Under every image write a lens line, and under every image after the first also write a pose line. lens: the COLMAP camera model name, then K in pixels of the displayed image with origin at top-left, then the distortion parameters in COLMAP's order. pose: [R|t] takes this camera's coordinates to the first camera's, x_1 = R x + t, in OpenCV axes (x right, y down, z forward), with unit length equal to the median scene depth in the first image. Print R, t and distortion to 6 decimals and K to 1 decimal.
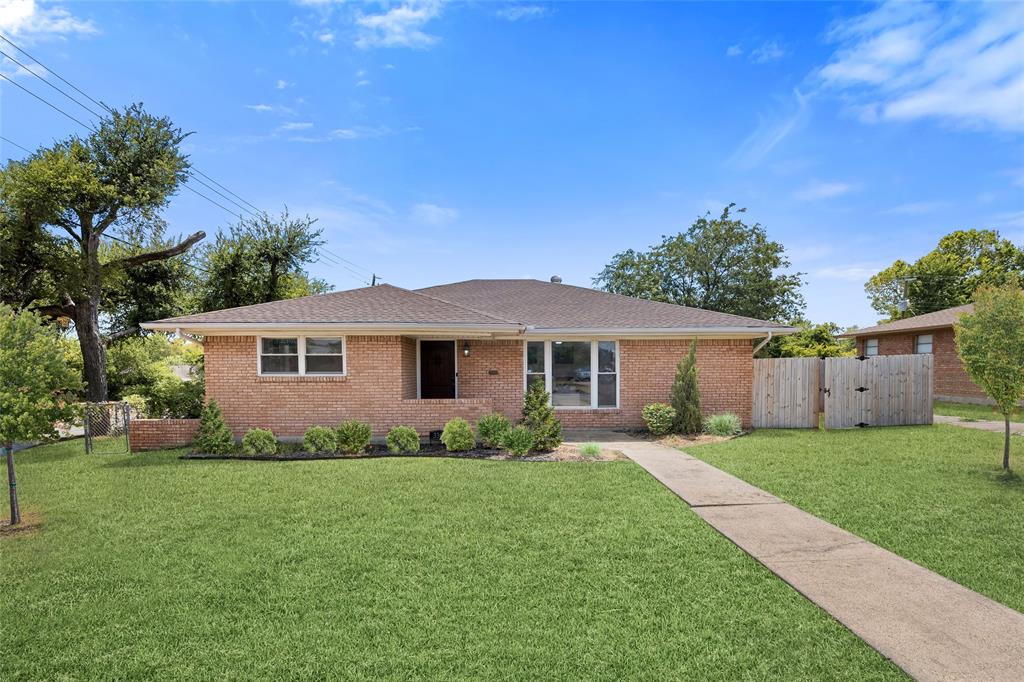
lens RADIAL K [[494.0, 0, 513.2], [0, 494.0, 375.3], [0, 0, 1]] dist [-0.001462, -0.000141]
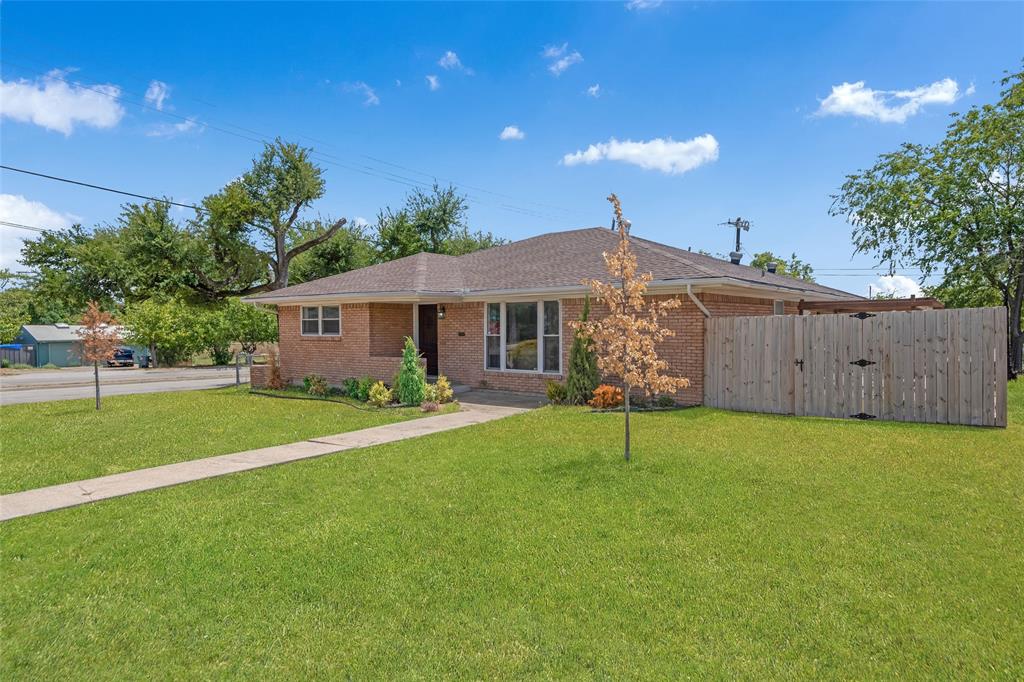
lens RADIAL K [[622.1, 0, 512.0], [0, 622.1, 341.0], [0, 0, 1]] dist [0.002312, 0.000304]
pose [[0.776698, 0.013063, -0.629738, 0.862413], [-0.002247, 0.999836, 0.017968, -0.014525], [0.629870, -0.012541, 0.776600, 0.056140]]
